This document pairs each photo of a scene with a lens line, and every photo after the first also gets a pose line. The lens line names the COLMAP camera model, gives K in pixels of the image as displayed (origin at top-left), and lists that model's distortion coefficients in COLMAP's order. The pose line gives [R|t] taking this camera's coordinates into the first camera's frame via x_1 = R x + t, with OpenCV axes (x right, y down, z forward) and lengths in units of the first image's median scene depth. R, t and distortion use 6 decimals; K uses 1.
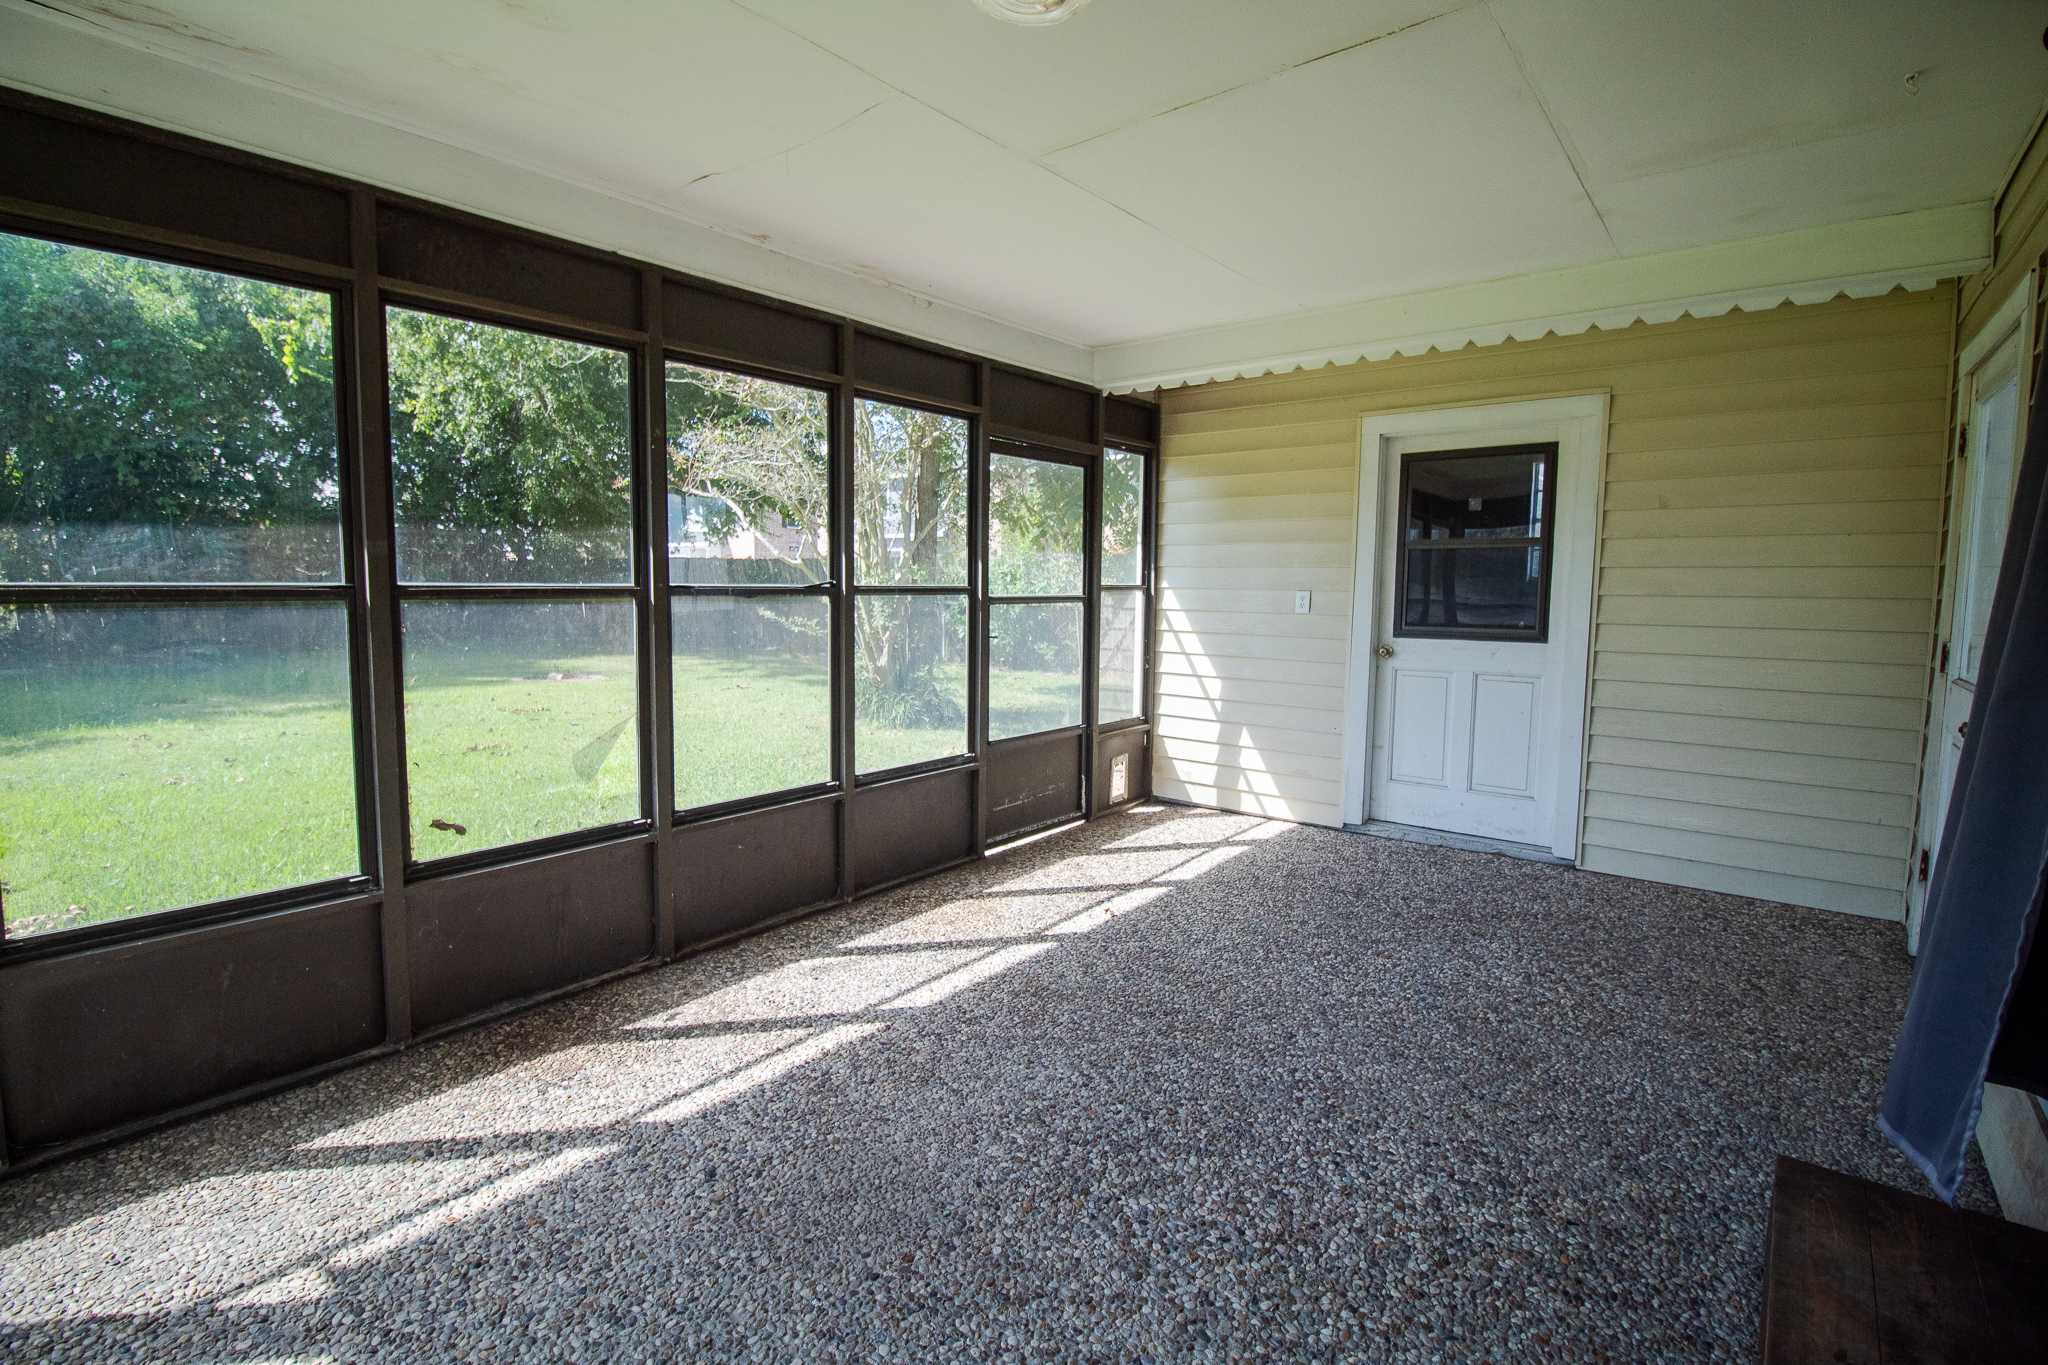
lens RADIAL K [[954.8, 0, 1025.5], [0, 954.8, 668.5], [0, 0, 1]] dist [0.000162, -0.011813]
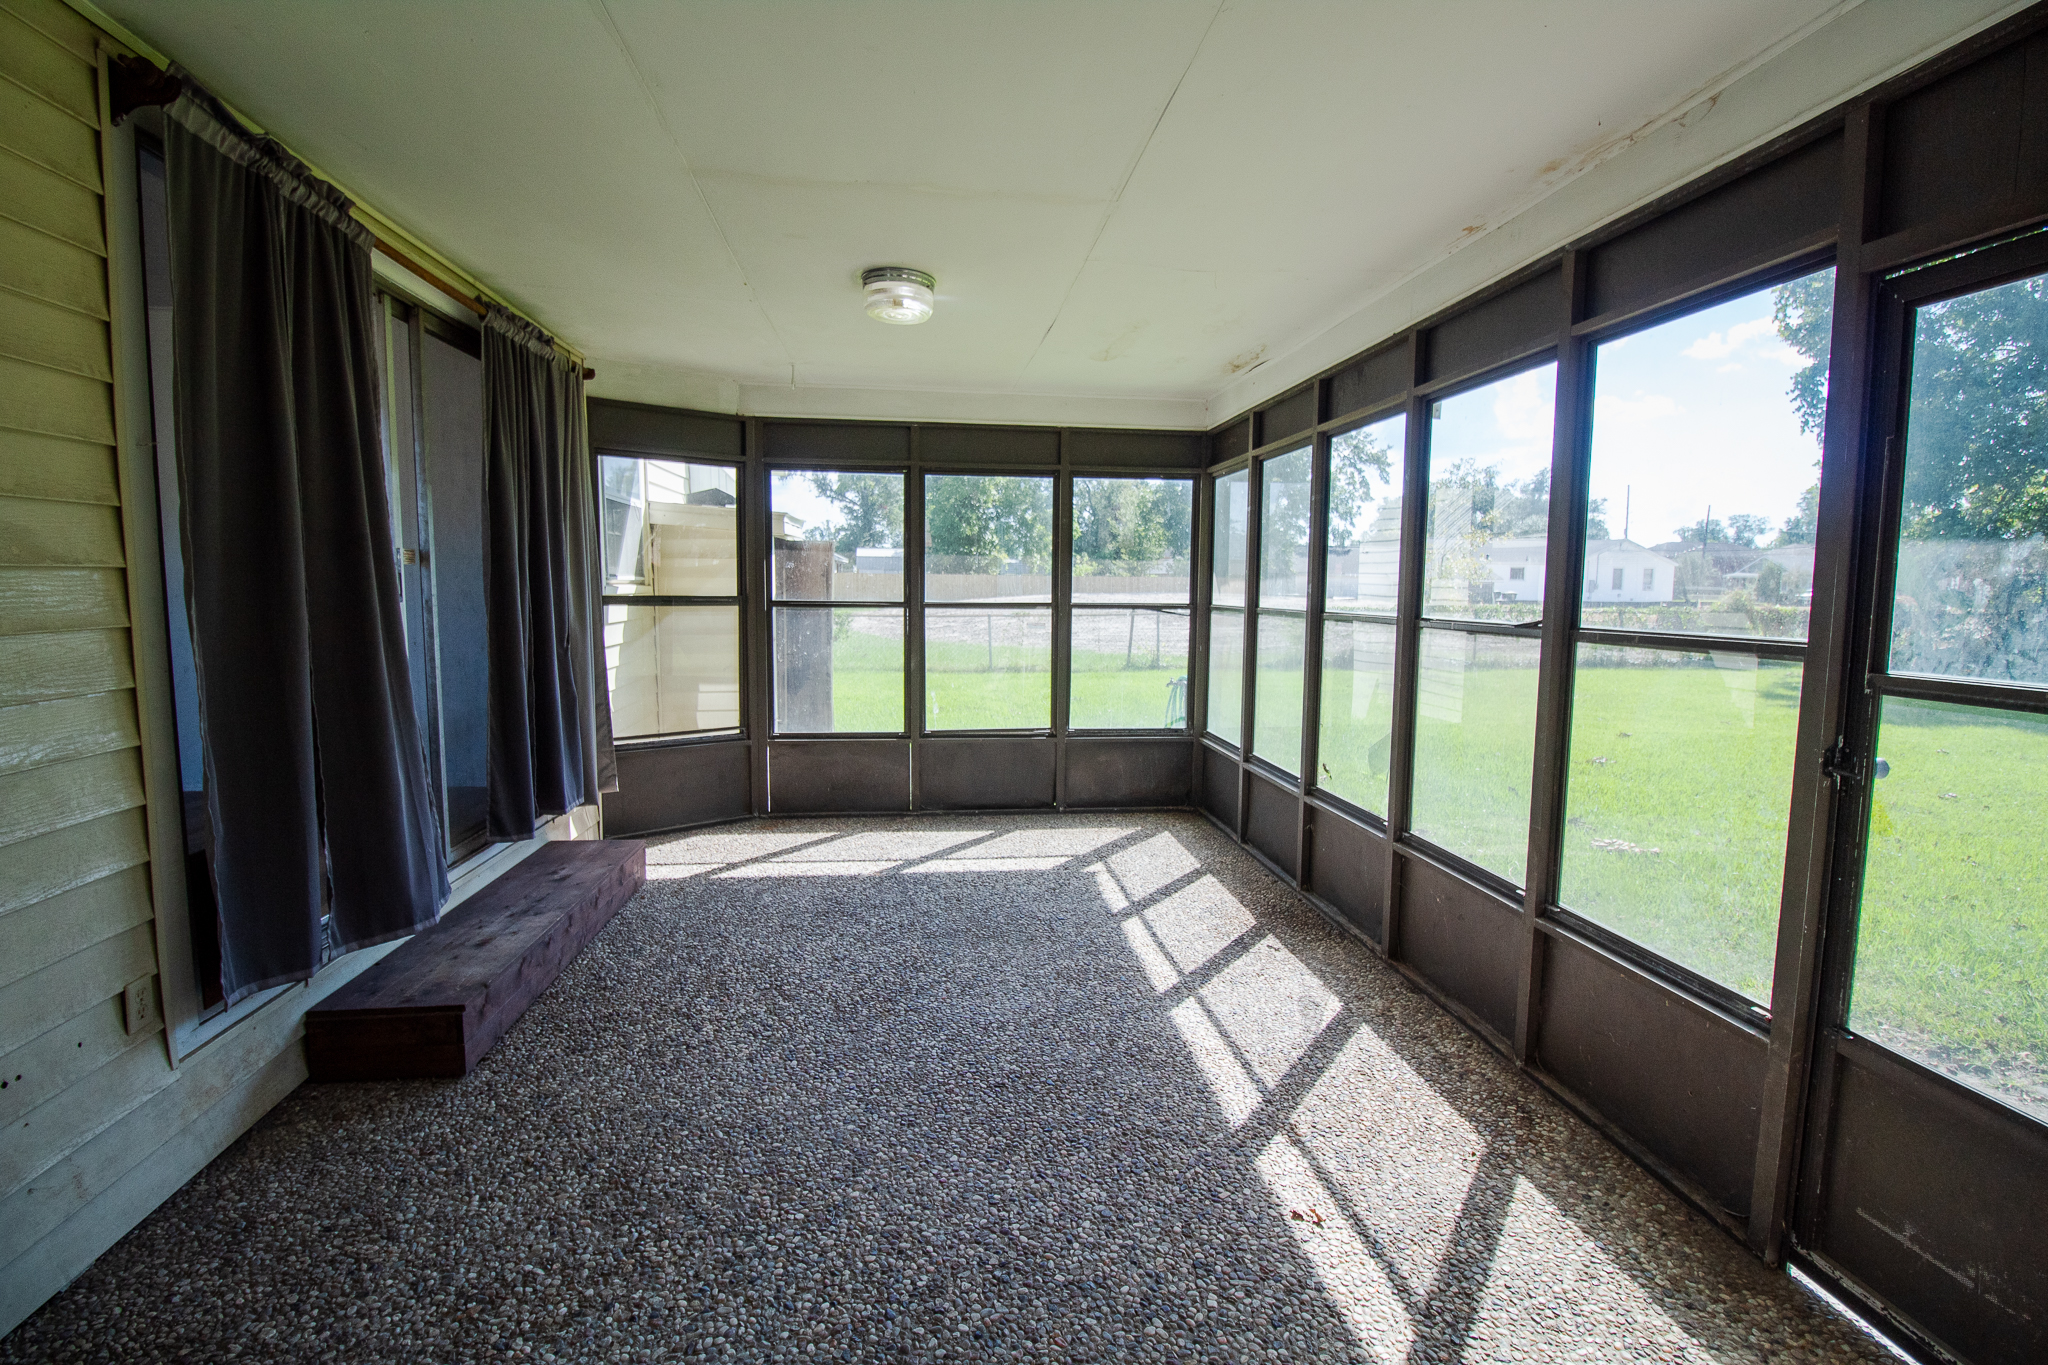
lens RADIAL K [[954.8, 0, 1025.5], [0, 954.8, 668.5], [0, 0, 1]] dist [0.000162, -0.011813]
pose [[-0.695538, 0.042655, -0.717222, 0.689869], [-0.086393, 0.986028, 0.142423, -0.140172], [0.713277, 0.161023, -0.682135, 1.441223]]
